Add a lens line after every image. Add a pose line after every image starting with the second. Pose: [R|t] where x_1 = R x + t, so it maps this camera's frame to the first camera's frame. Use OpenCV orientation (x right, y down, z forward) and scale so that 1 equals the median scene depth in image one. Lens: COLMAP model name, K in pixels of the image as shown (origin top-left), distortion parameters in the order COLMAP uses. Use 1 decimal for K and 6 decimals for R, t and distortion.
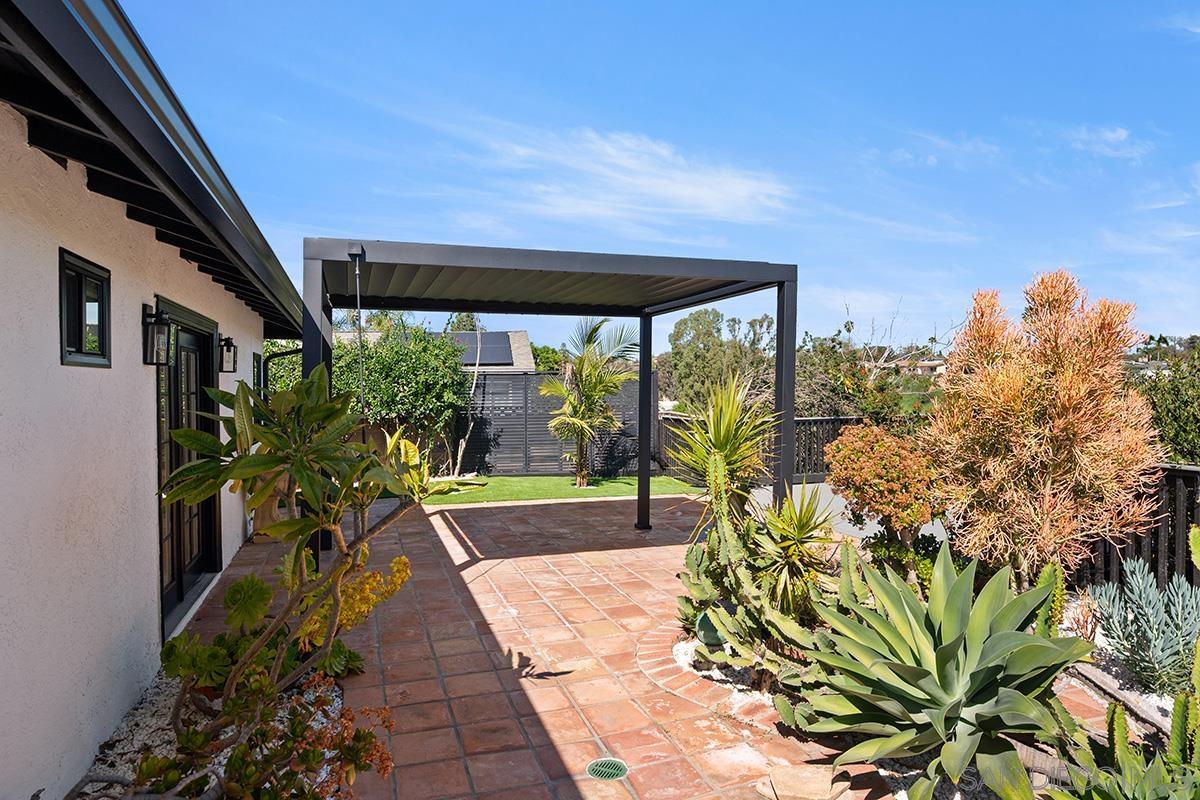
lens RADIAL K [[731.1, 0, 603.7], [0, 731.1, 398.7], [0, 0, 1]] dist [-0.001066, -0.000673]
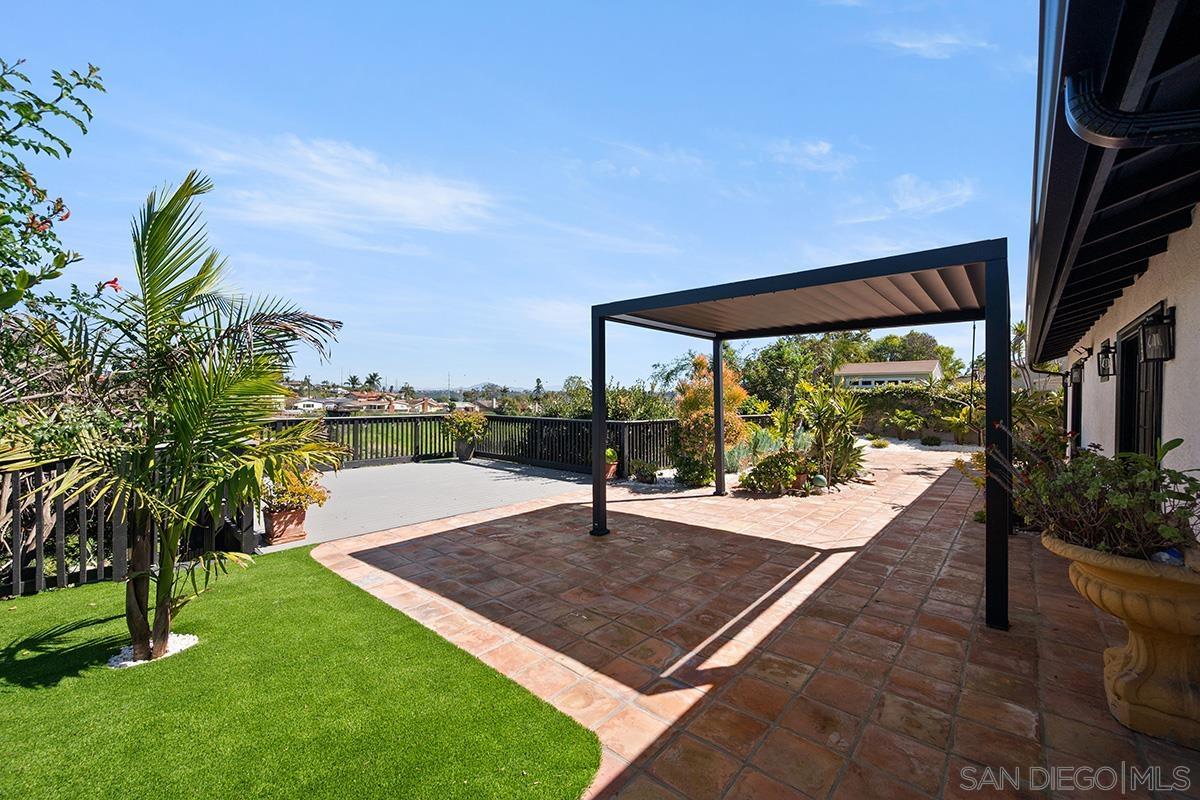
lens RADIAL K [[474.9, 0, 600.0], [0, 474.9, 400.0], [0, 0, 1]] dist [0.000288, 0.000185]
pose [[-0.495199, 0.000017, 0.868780, -0.706805], [0.014830, 0.999854, 0.008433, -0.005235], [-0.868653, 0.017060, -0.495127, 1.883300]]
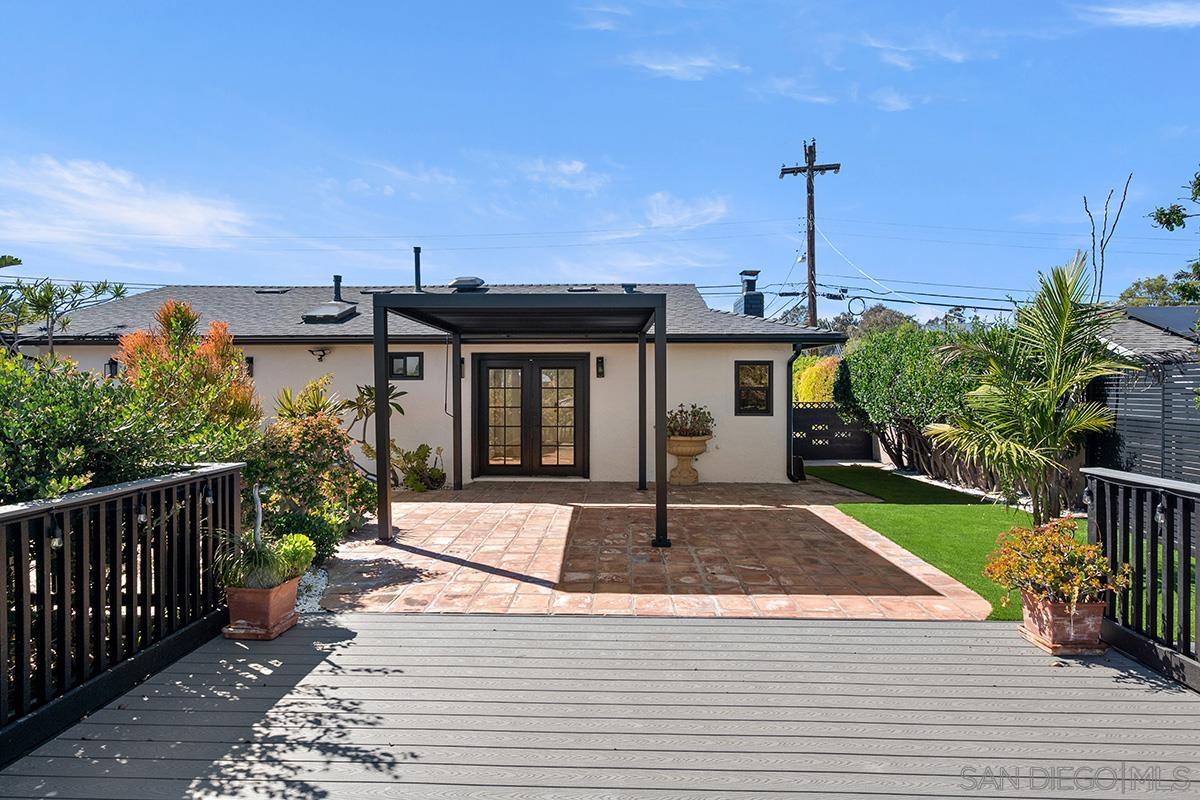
lens RADIAL K [[661.1, 0, 600.0], [0, 661.1, 400.0], [0, 0, 1]] dist [-0.001565, -0.000193]
pose [[-0.355004, 0.023551, -0.934568, 1.176526], [-0.013693, 0.999444, 0.030387, -0.028428], [0.934765, 0.023584, -0.354484, 1.742433]]
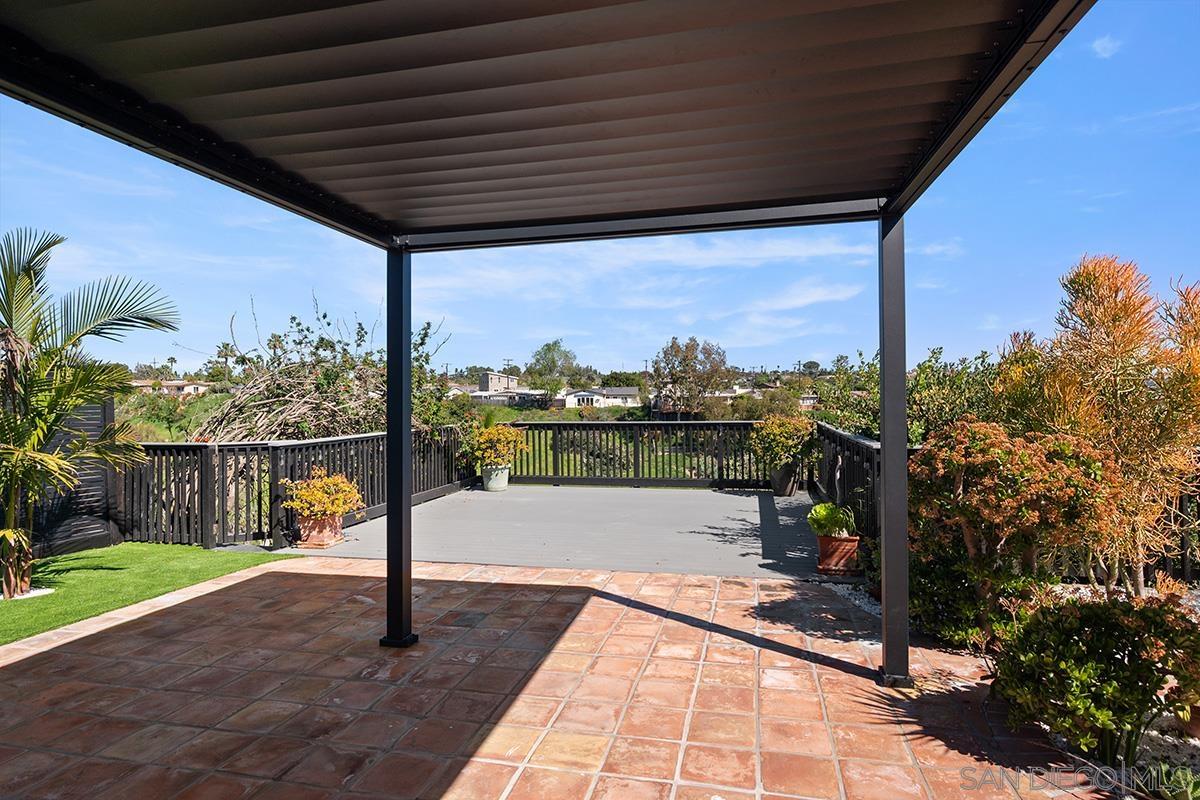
lens RADIAL K [[661.1, 0, 600.0], [0, 661.1, 400.0], [0, 0, 1]] dist [-0.001565, -0.000193]
pose [[0.533115, -0.004570, 0.846030, -0.396055], [0.026137, 0.999597, -0.011070, 0.014555], [-0.845639, 0.028014, 0.533020, 0.888762]]
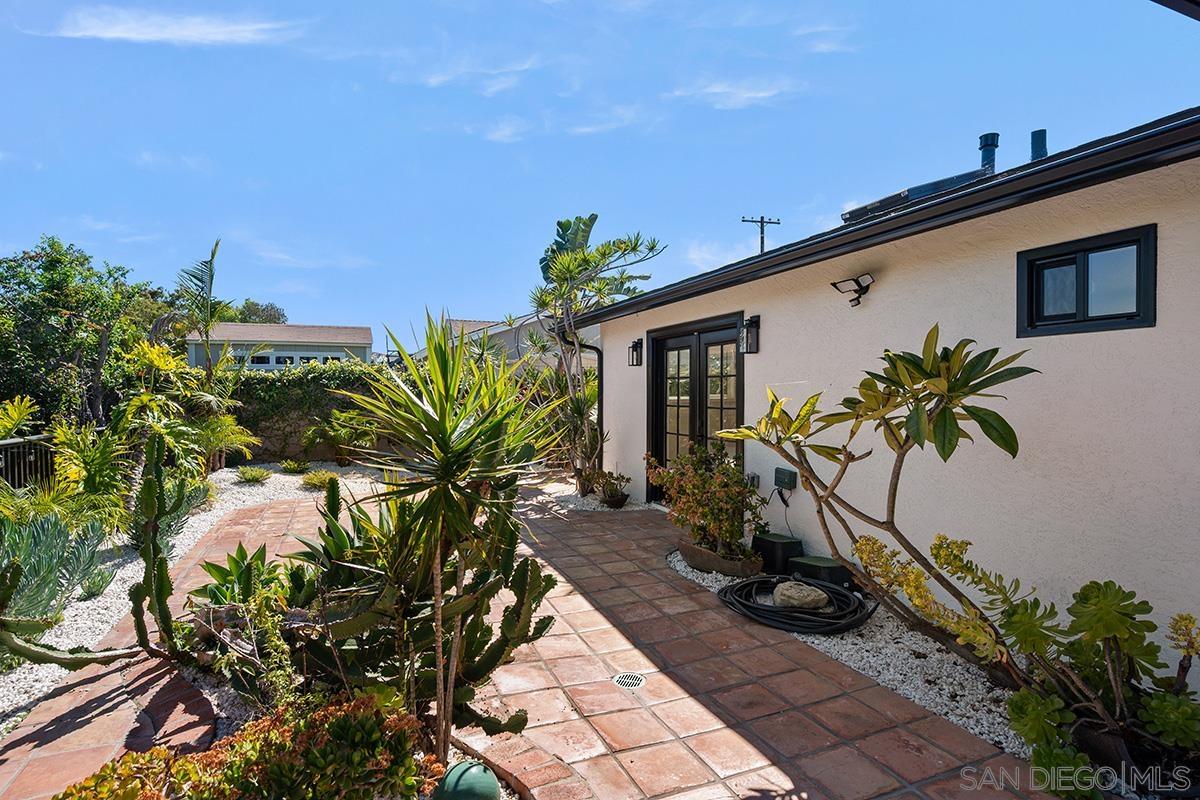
lens RADIAL K [[621.3, 0, 596.6], [0, 621.3, 402.5], [0, 0, 1]] dist [-0.004081, 0.000036]
pose [[-0.998253, 0.013722, -0.057469, 0.058315], [0.011657, 0.999279, 0.036123, 0.015586], [0.057923, 0.035390, -0.997694, 1.061780]]
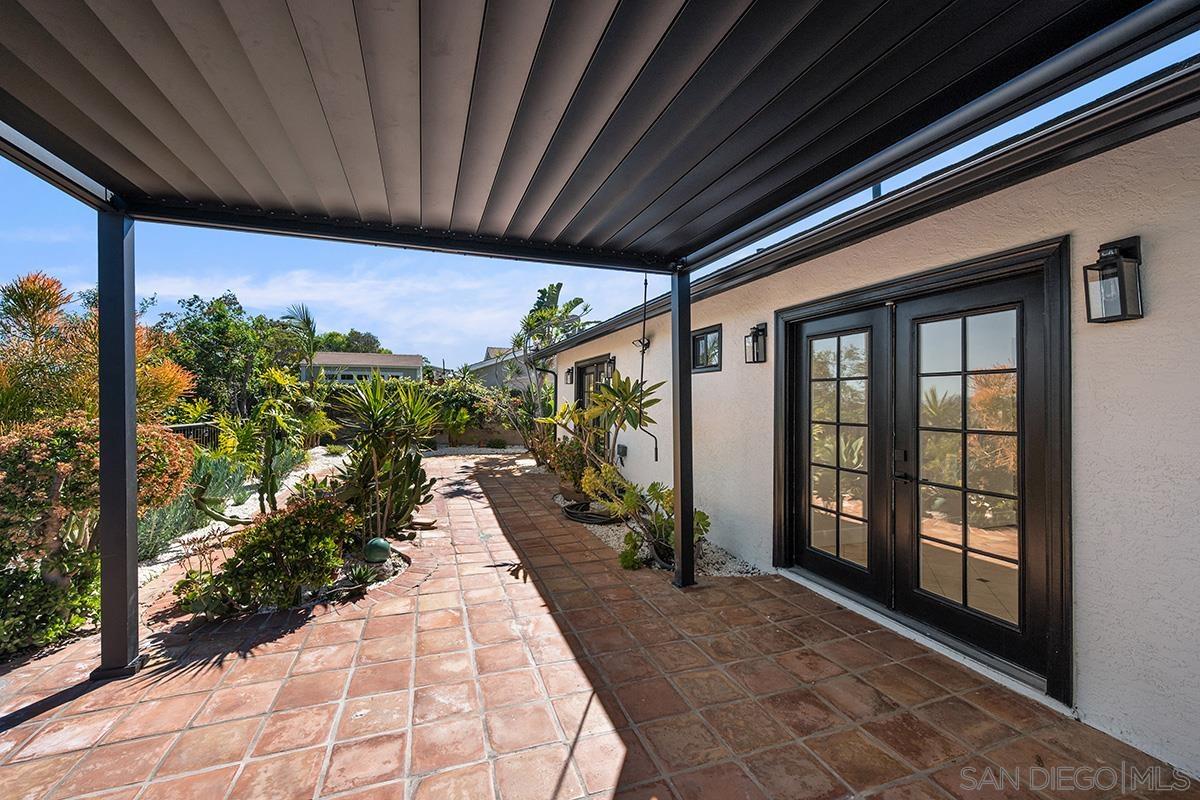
lens RADIAL K [[497.7, 0, 596.6], [0, 497.7, 392.7], [0, 0, 1]] dist [0.003361, 0.000252]
pose [[-0.999995, 0.003035, 0.000295, -0.195349], [0.003036, 0.999993, 0.002004, 0.012931], [-0.000289, 0.002005, -0.999998, 1.433176]]
